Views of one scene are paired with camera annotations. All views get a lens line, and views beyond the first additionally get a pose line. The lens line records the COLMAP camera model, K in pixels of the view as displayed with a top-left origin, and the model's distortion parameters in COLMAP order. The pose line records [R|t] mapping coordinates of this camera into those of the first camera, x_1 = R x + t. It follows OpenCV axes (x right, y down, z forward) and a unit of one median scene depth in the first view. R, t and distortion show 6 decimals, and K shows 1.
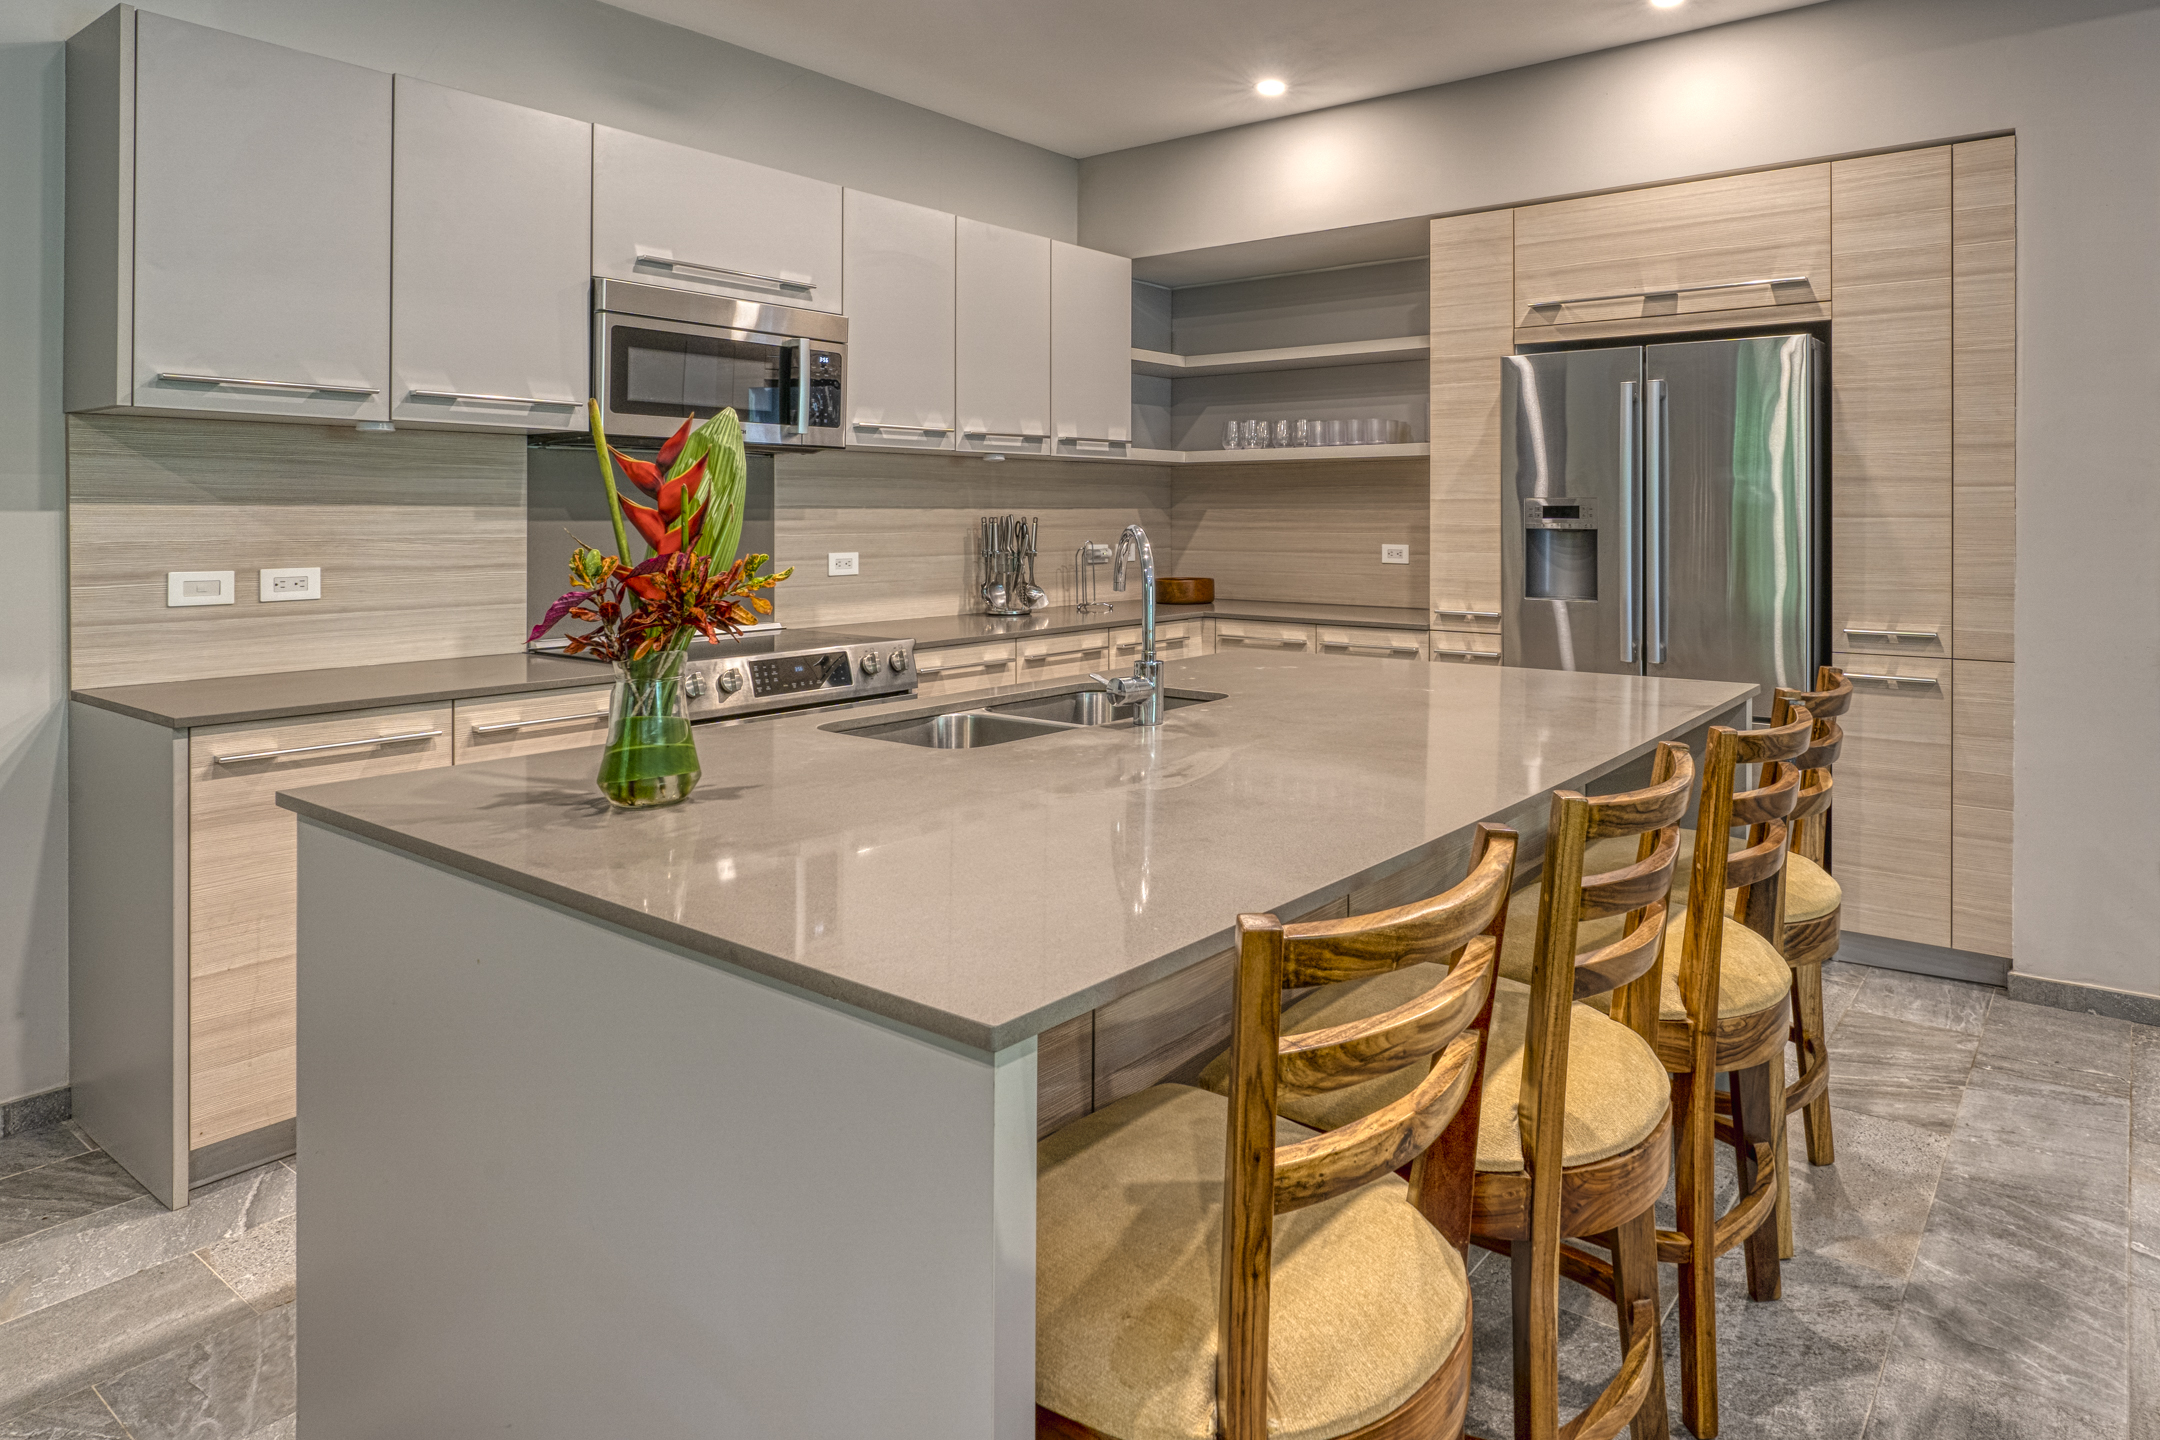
lens RADIAL K [[1307.0, 0, 1271.4], [0, 1307.0, 518.4], [0, 0, 1]] dist [-0.004716, -0.000334]
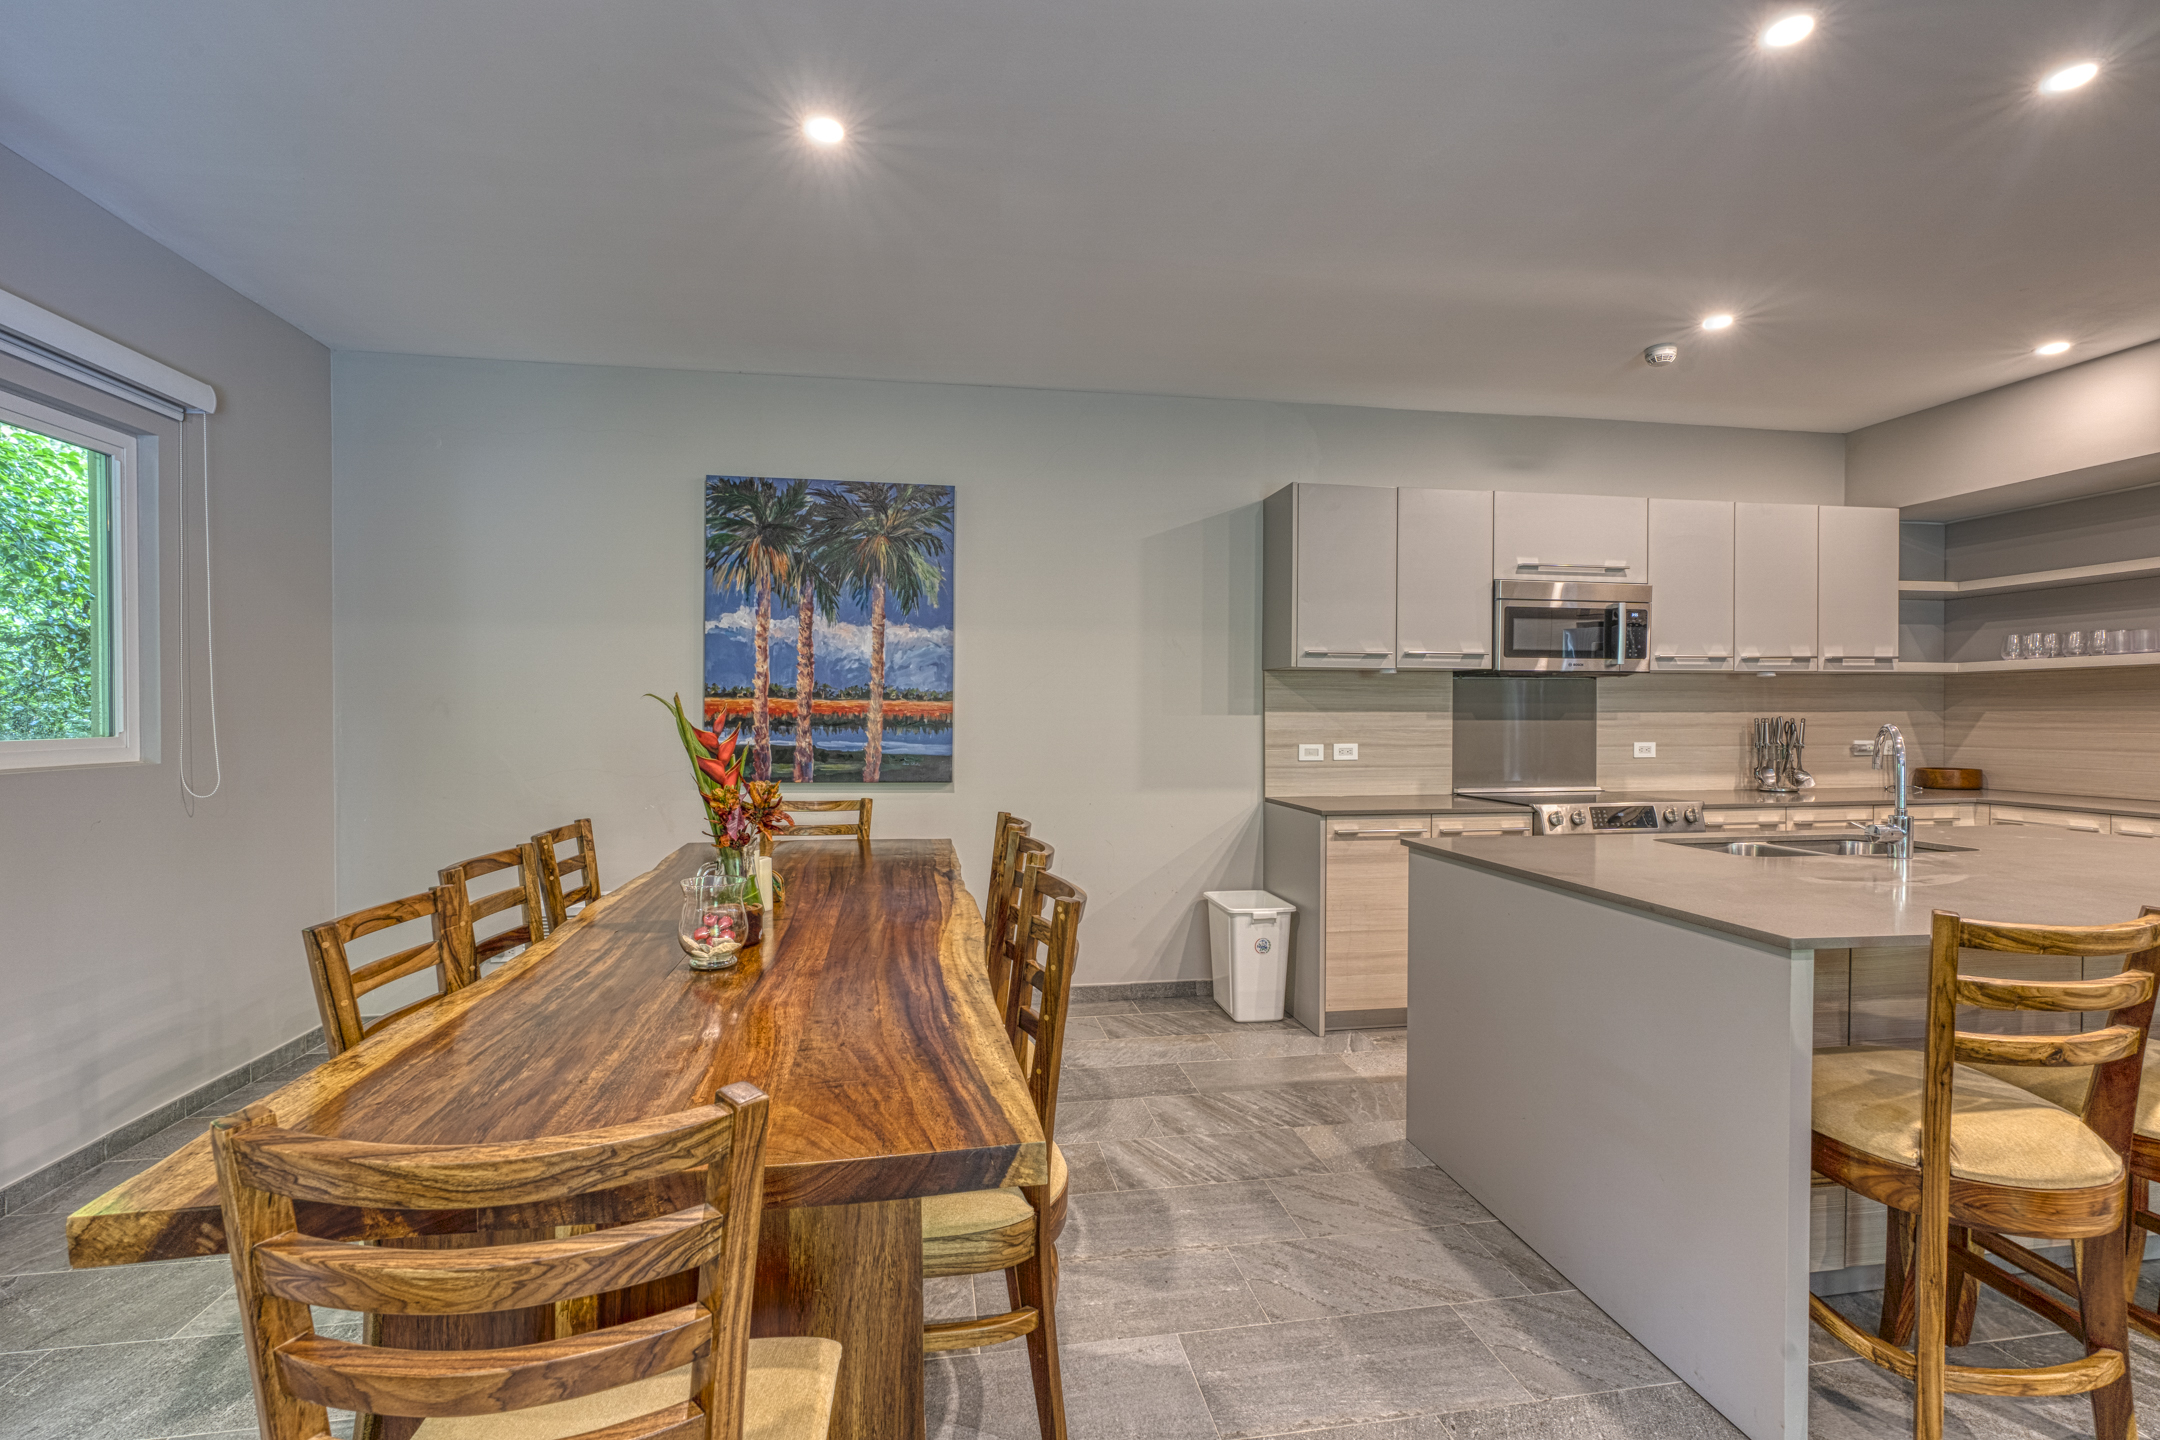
lens RADIAL K [[1000.6, 0, 1063.2], [0, 1000.6, 723.2], [0, 0, 1]] dist [-0.002053, 0.000379]
pose [[0.687997, 0.004831, -0.725697, 0.047855], [-0.001453, 0.999985, 0.005279, -0.000376], [0.725712, -0.002577, 0.687994, -0.301347]]
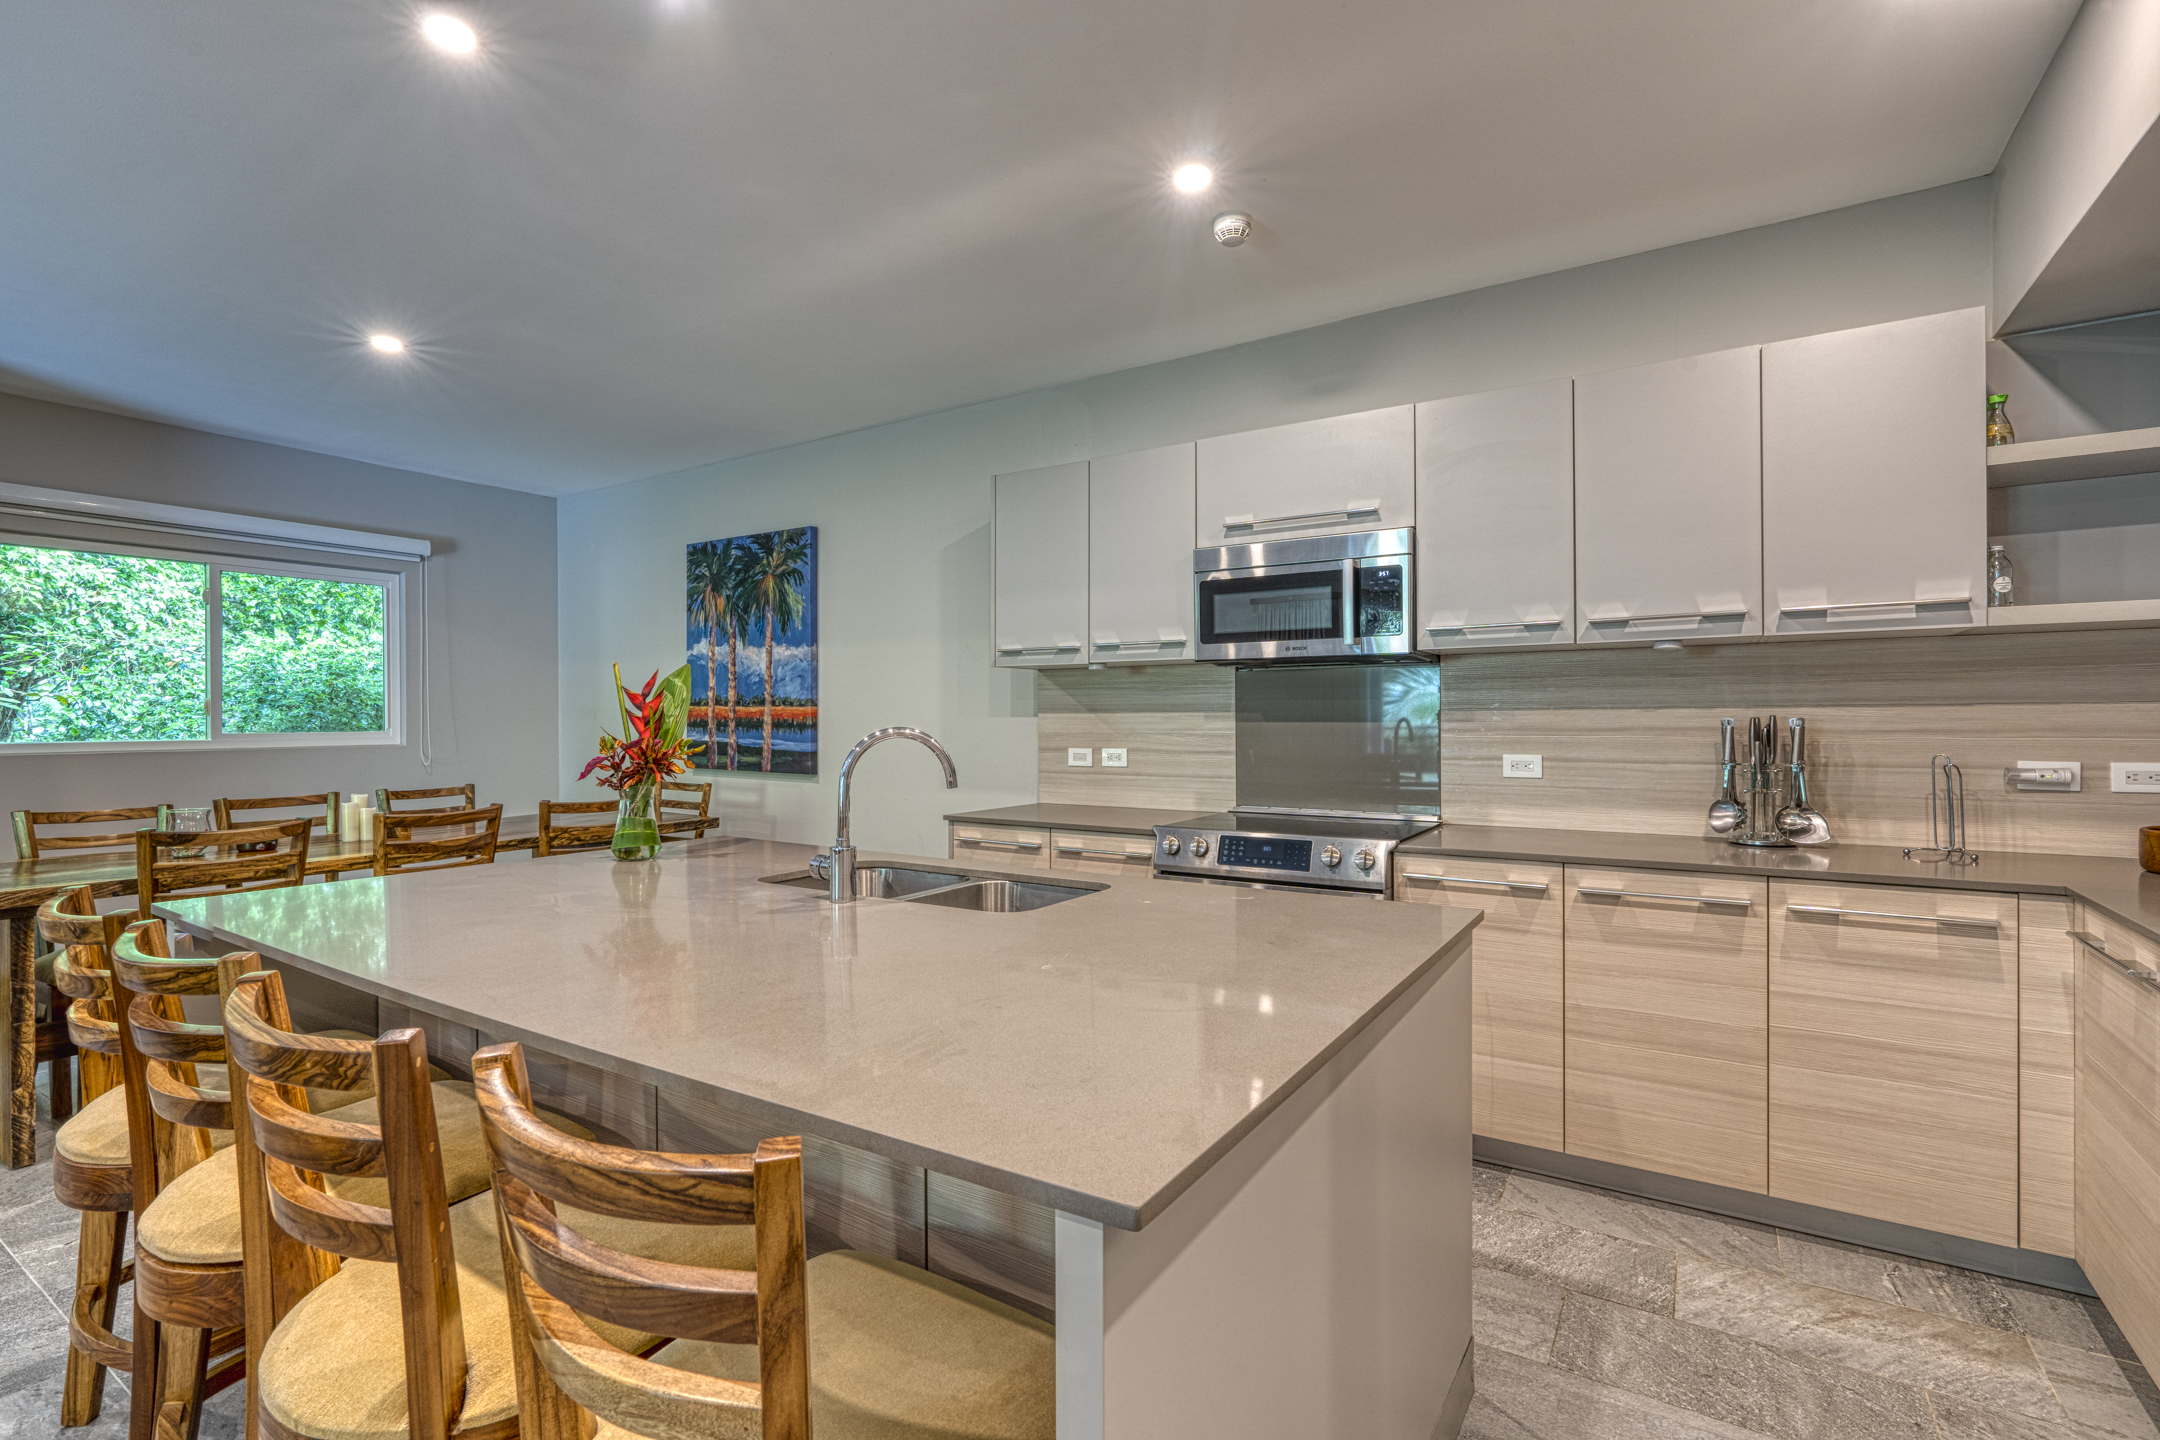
lens RADIAL K [[982.5, 0, 1073.5], [0, 982.5, 720.0], [0, 0, 1]] dist [-0.003654, 0.000007]
pose [[0.015706, 0.000442, -0.999877, 0.489666], [0.001302, 0.999999, 0.000463, -0.001152], [0.999876, -0.001309, 0.015706, 0.767565]]
